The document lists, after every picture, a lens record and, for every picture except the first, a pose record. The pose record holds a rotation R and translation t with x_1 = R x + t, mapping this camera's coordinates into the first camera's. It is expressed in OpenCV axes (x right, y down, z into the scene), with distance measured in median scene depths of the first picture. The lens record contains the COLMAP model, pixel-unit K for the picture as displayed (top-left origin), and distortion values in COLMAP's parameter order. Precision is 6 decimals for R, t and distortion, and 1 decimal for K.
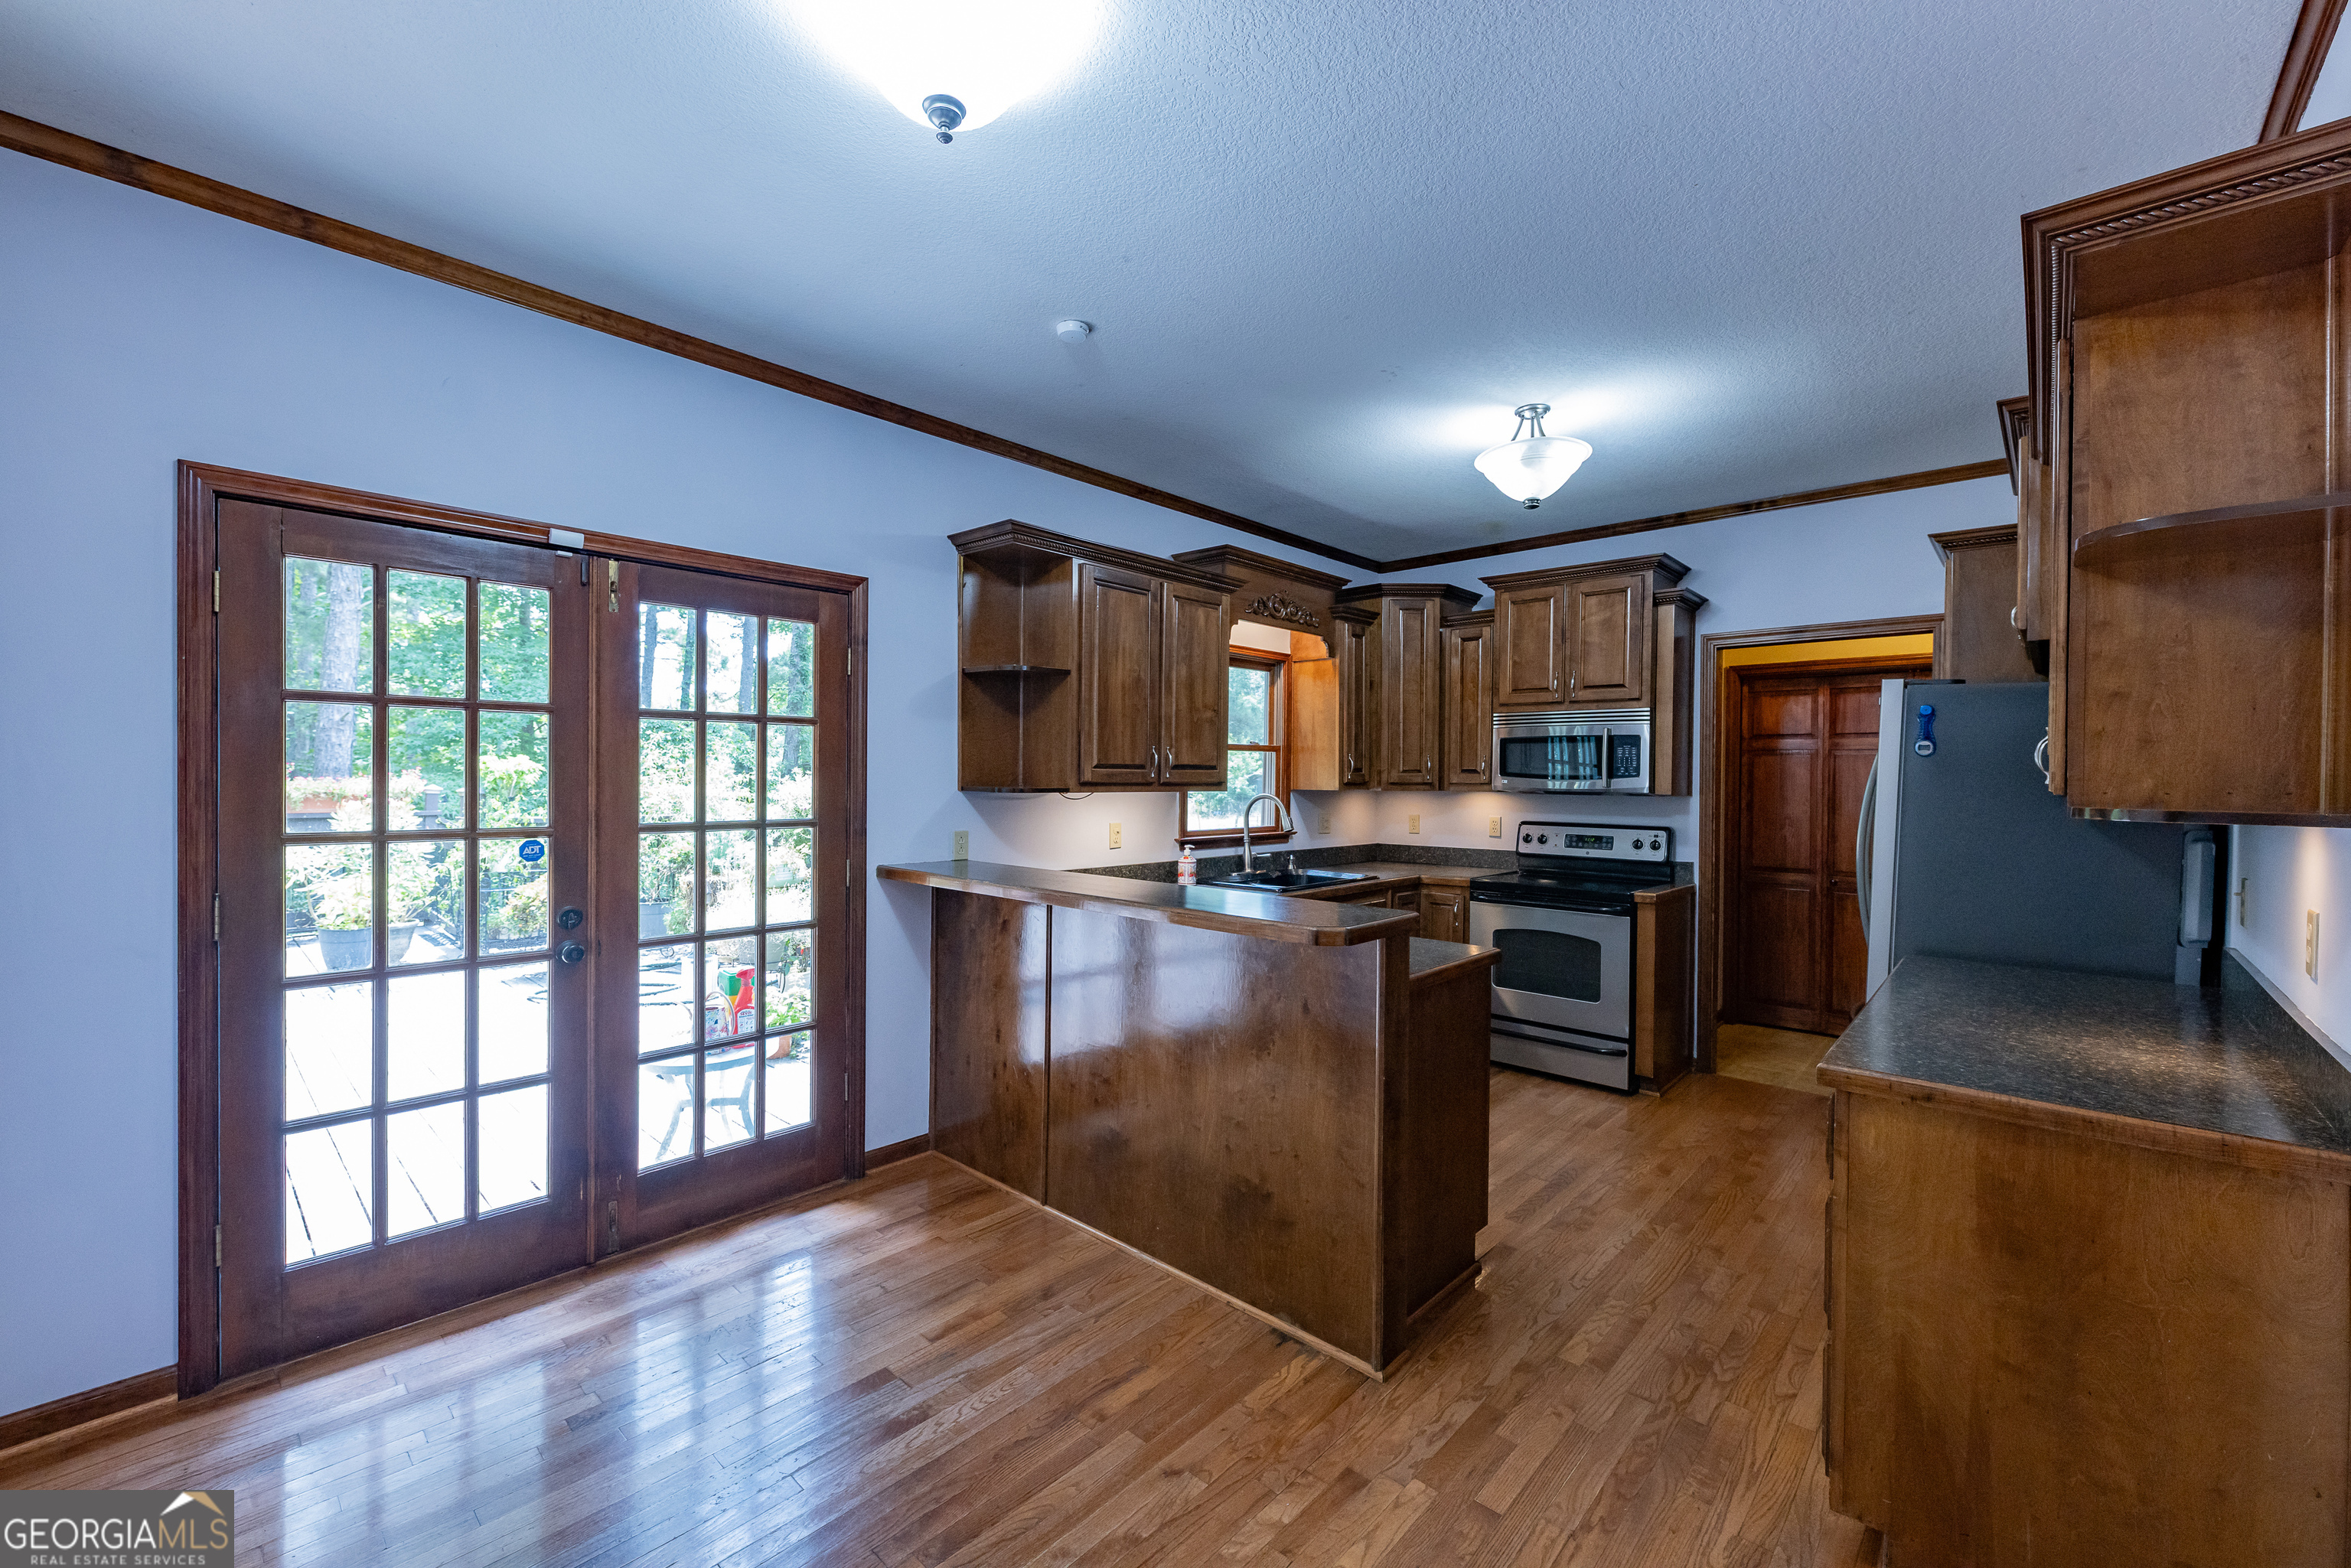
lens RADIAL K [[944.4, 0, 1174.6], [0, 944.4, 780.5], [0, 0, 1]] dist [0.005813, -0.001204]
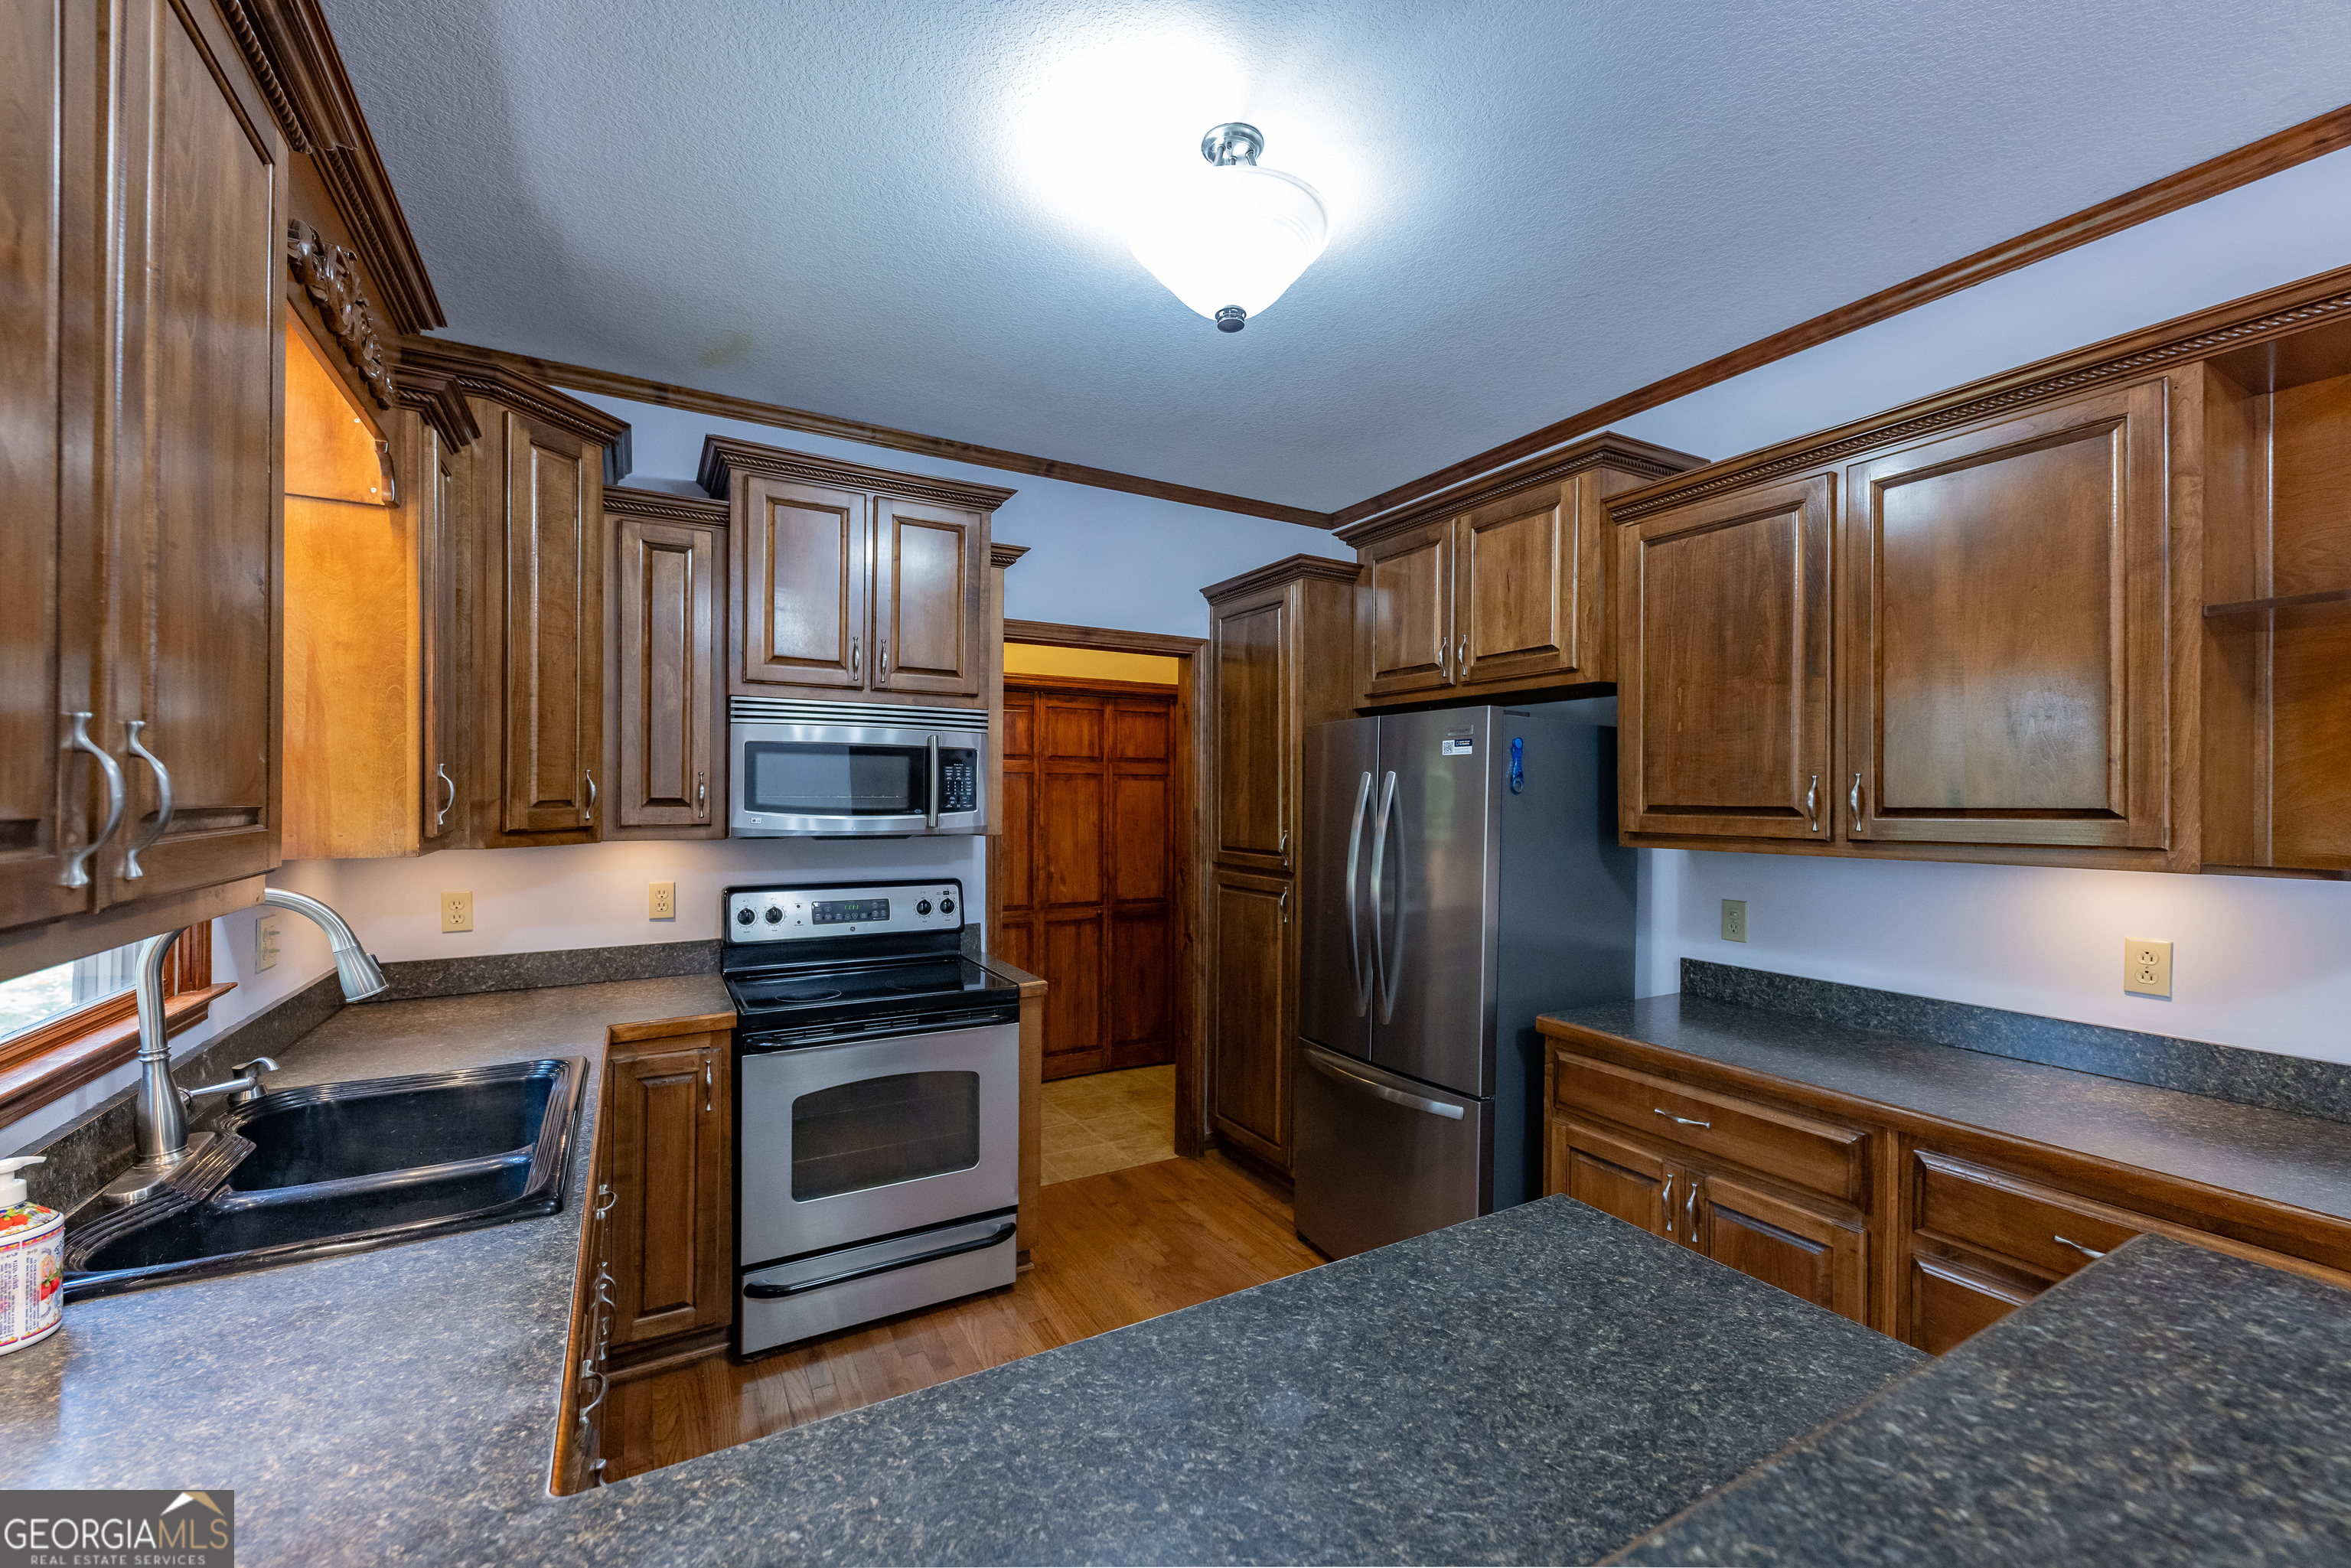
lens RADIAL K [[944.4, 0, 1168.3], [0, 944.4, 800.2], [0, 0, 1]] dist [0.005813, -0.001204]
pose [[0.298704, -0.012726, 0.954261, -0.145664], [0.002305, 0.999918, 0.012614, -0.024446], [-0.954343, -0.001568, 0.298709, 0.835747]]
